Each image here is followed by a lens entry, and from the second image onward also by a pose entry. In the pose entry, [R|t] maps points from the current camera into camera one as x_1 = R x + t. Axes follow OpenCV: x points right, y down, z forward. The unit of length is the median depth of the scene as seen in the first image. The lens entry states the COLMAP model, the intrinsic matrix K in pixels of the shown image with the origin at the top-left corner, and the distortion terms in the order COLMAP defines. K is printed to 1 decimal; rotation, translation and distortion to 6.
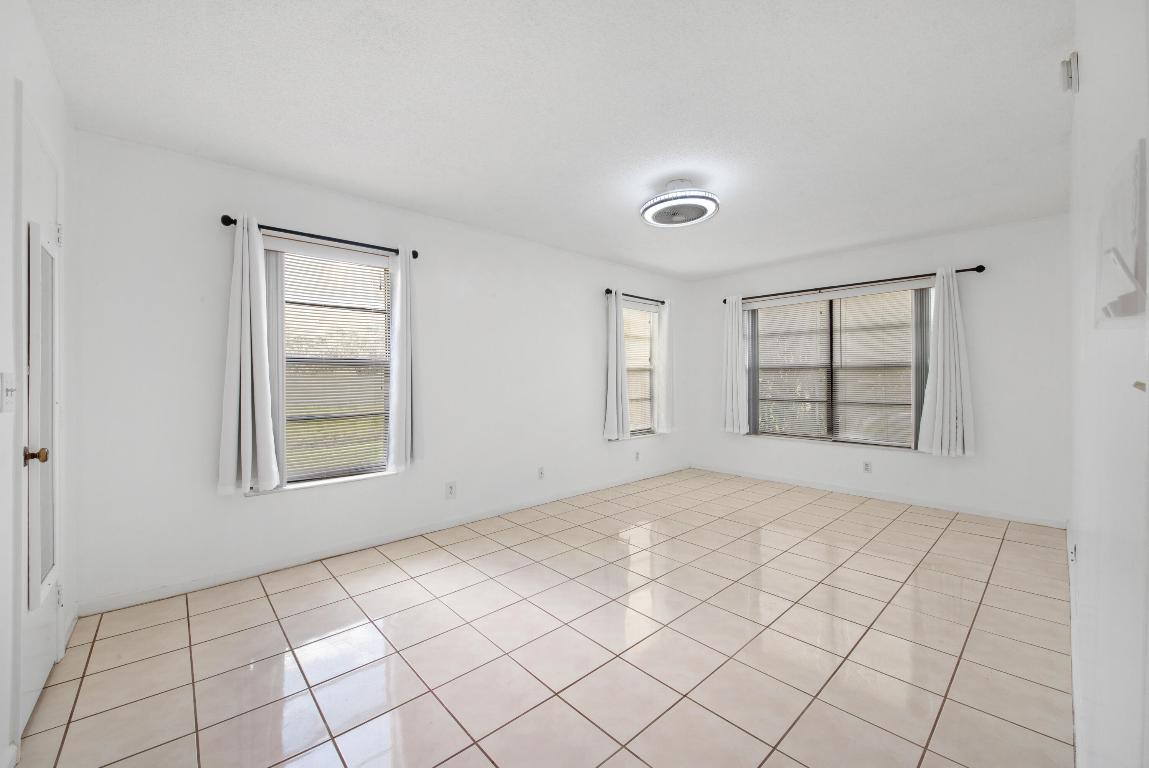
lens RADIAL K [[455.9, 0, 578.4], [0, 455.9, 387.5], [0, 0, 1]] dist [-0.018073, -0.002030]
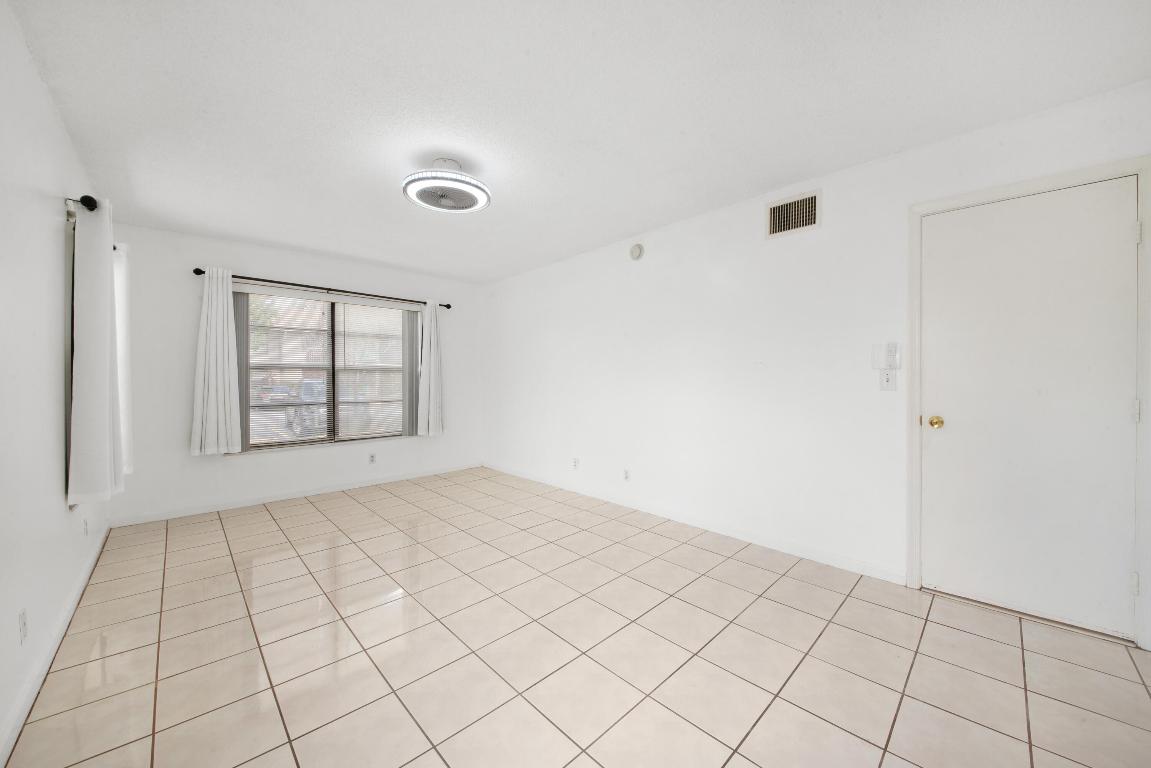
lens RADIAL K [[409.2, 0, 582.3], [0, 409.2, 376.6], [0, 0, 1]] dist [-0.000114, -0.002012]
pose [[-0.041425, 0.013091, 0.999056, -0.379999], [0.023568, 0.999649, -0.012122, -0.003403], [-0.998864, 0.023043, -0.041719, 0.486306]]
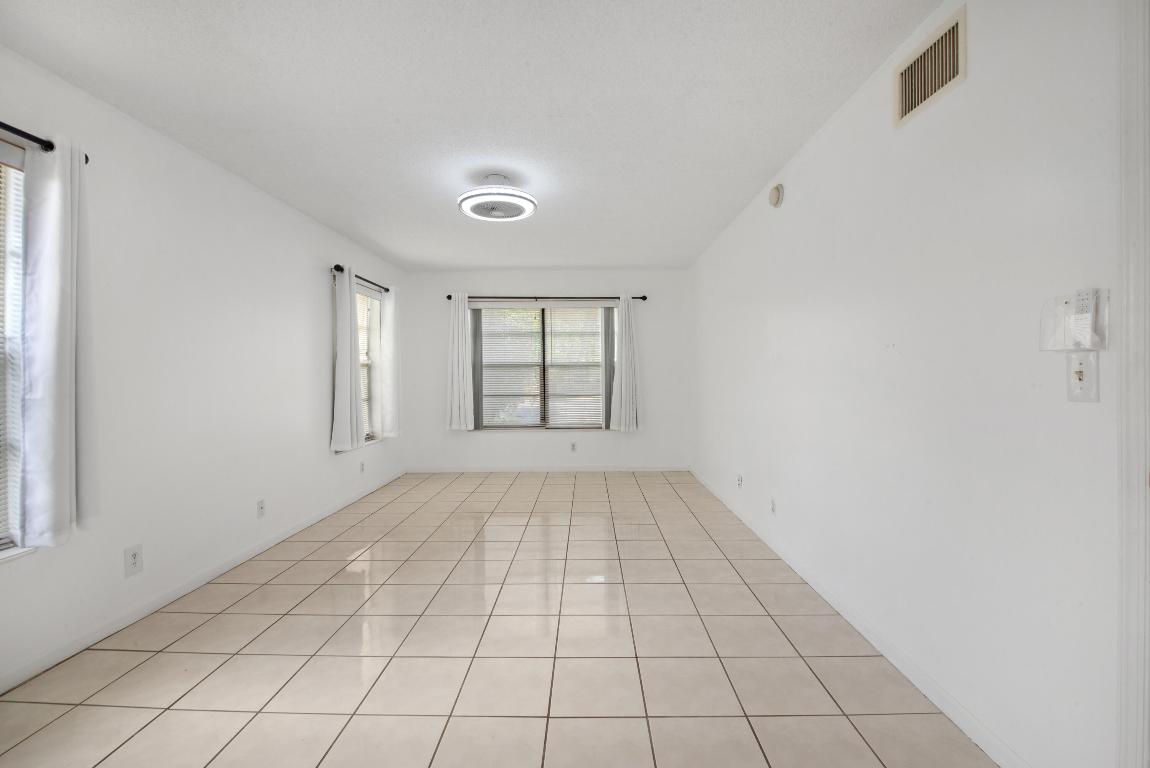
lens RADIAL K [[456.3, 0, 601.0], [0, 456.3, 368.5], [0, 0, 1]] dist [-0.018073, -0.002030]
pose [[0.658873, 0.009872, 0.752190, -0.230563], [0.017411, 0.999446, -0.028368, -0.000907], [-0.752053, 0.031787, 0.658336, 0.116413]]
